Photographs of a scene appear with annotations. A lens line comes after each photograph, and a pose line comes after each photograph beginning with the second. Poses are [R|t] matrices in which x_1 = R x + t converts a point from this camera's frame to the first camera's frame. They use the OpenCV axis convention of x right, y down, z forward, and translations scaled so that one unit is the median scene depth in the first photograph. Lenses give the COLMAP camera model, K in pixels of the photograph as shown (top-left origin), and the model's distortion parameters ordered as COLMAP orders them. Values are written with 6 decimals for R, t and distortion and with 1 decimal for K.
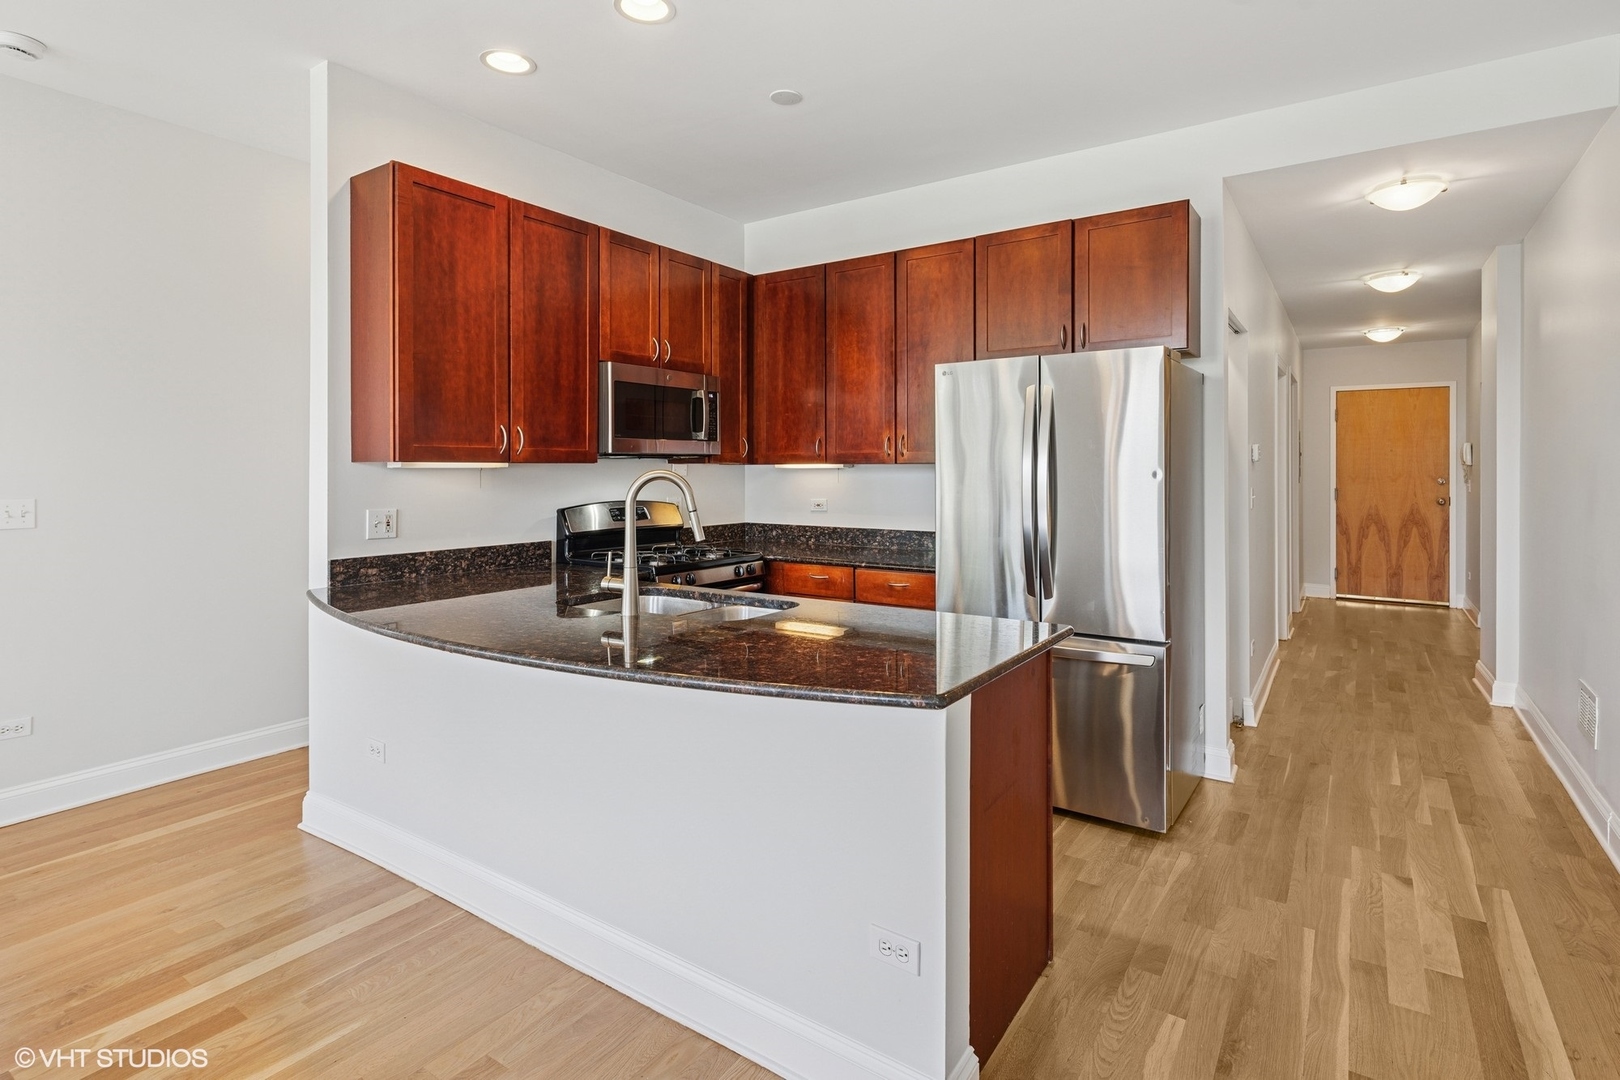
lens RADIAL K [[814.3, 0, 808.0], [0, 814.3, 465.7], [0, 0, 1]] dist [0.003165, 0.000022]
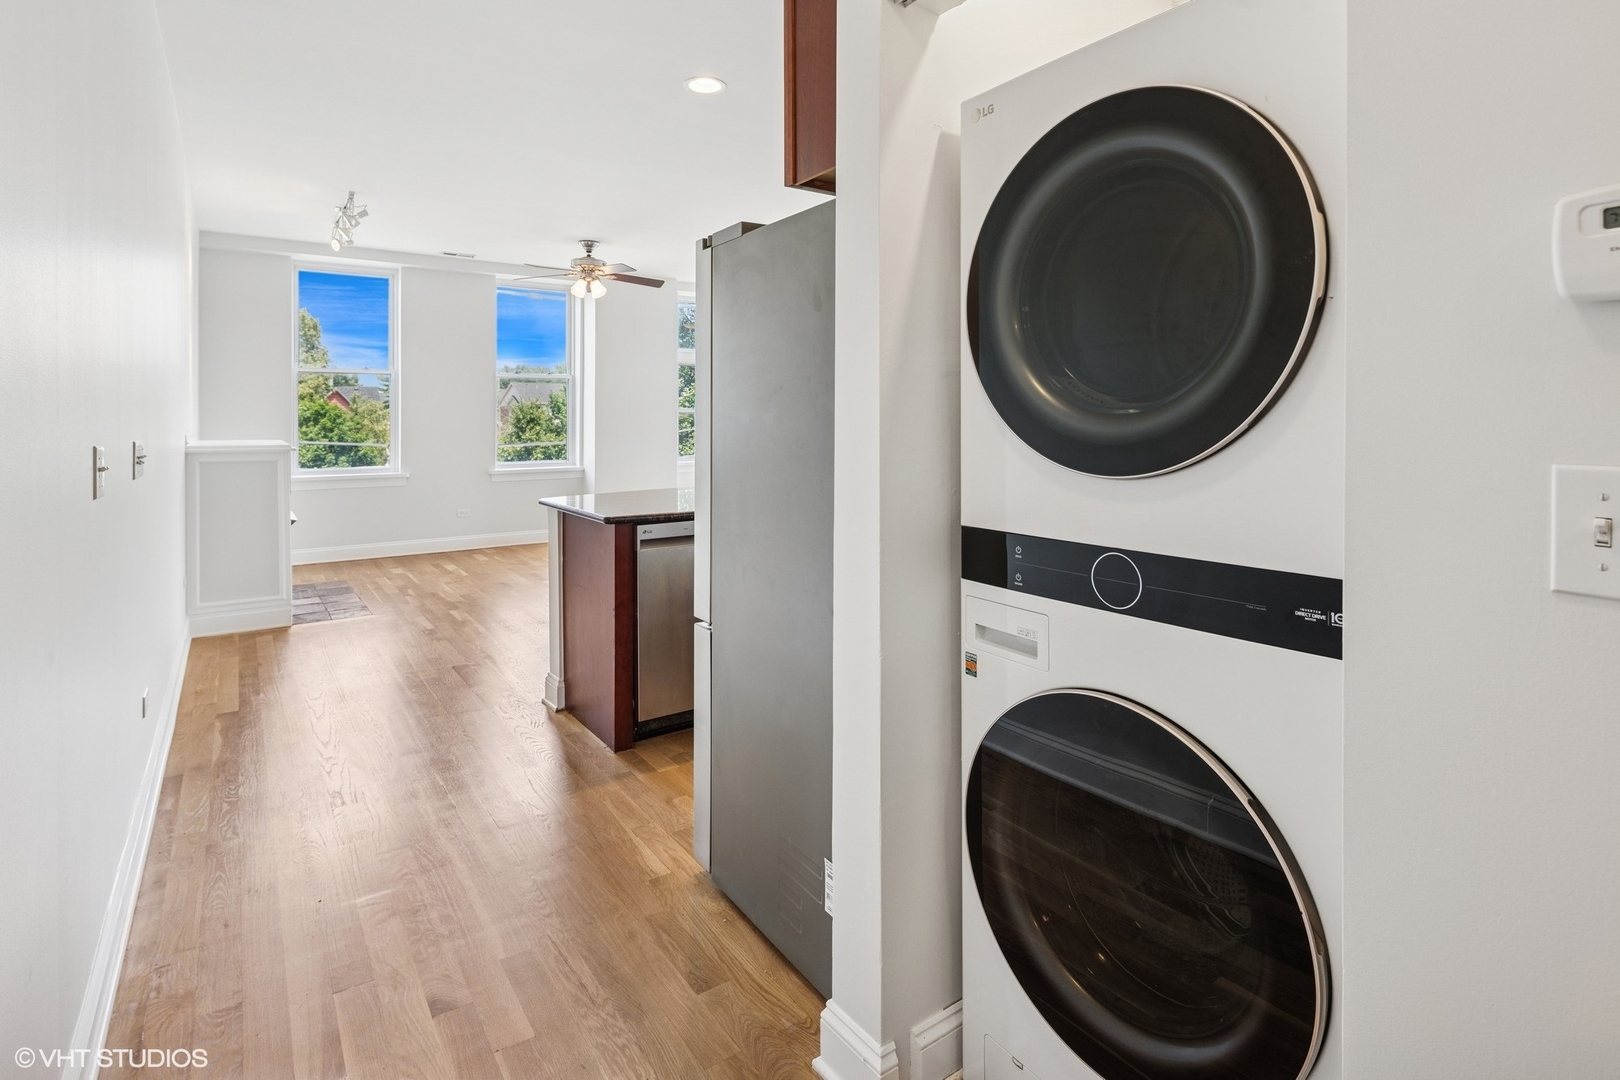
lens RADIAL K [[813.8, 0, 812.8], [0, 813.8, 412.3], [0, 0, 1]] dist [0.001294, 0.000038]
pose [[-0.356583, -0.007411, -0.934234, 0.978482], [0.004147, 0.999946, -0.009515, 0.022801], [0.934254, -0.007267, -0.356534, 1.196461]]
